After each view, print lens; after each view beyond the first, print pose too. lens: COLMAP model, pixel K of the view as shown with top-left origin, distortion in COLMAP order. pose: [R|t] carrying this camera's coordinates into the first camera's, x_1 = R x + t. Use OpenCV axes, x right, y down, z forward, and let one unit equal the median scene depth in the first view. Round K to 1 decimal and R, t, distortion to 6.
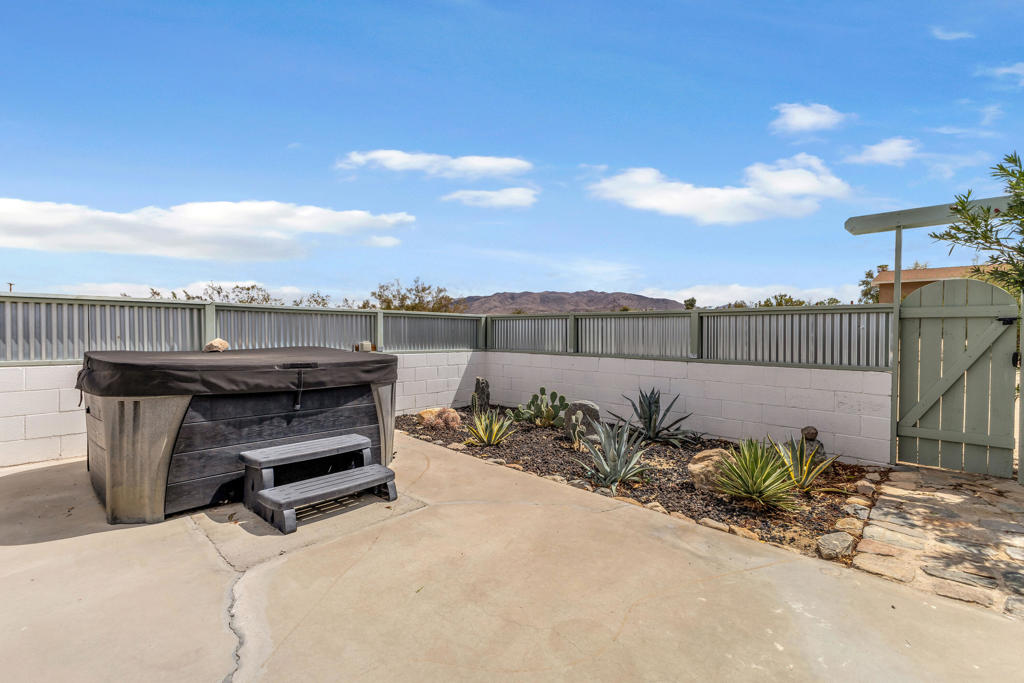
lens RADIAL K [[437.7, 0, 513.5], [0, 437.7, 338.8], [0, 0, 1]] dist [0.001516, -0.000243]
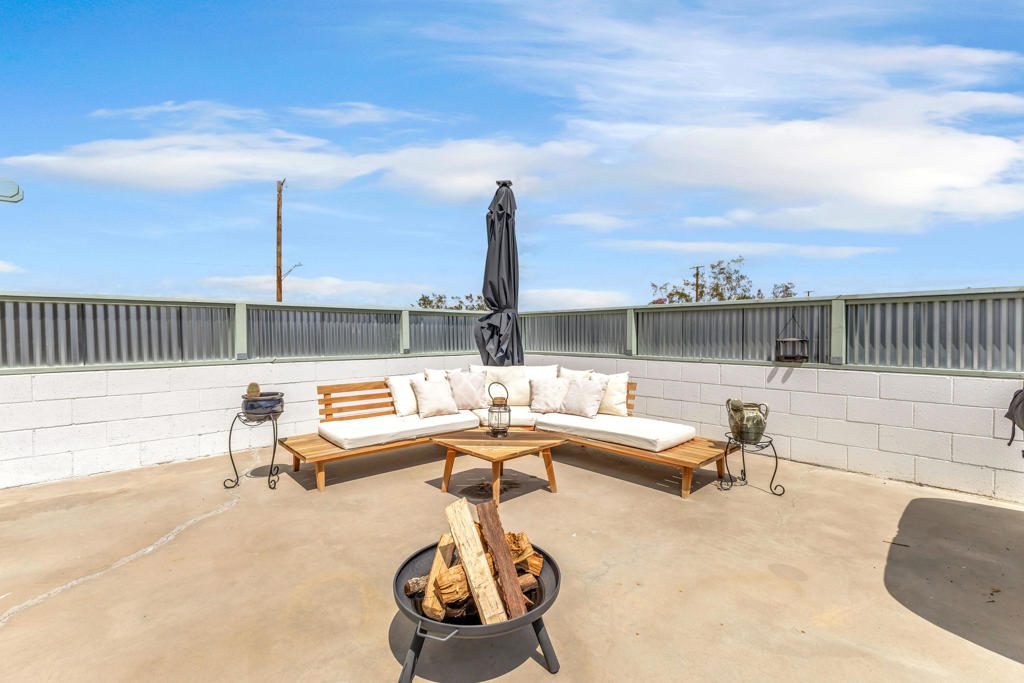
lens RADIAL K [[437.7, 0, 513.5], [0, 437.7, 338.8], [0, 0, 1]] dist [0.001516, -0.000243]
pose [[-0.086056, 0.002197, -0.996288, -0.186386], [-0.016314, 0.999860, 0.003614, 0.001835], [0.996157, 0.016564, -0.086008, 0.214127]]
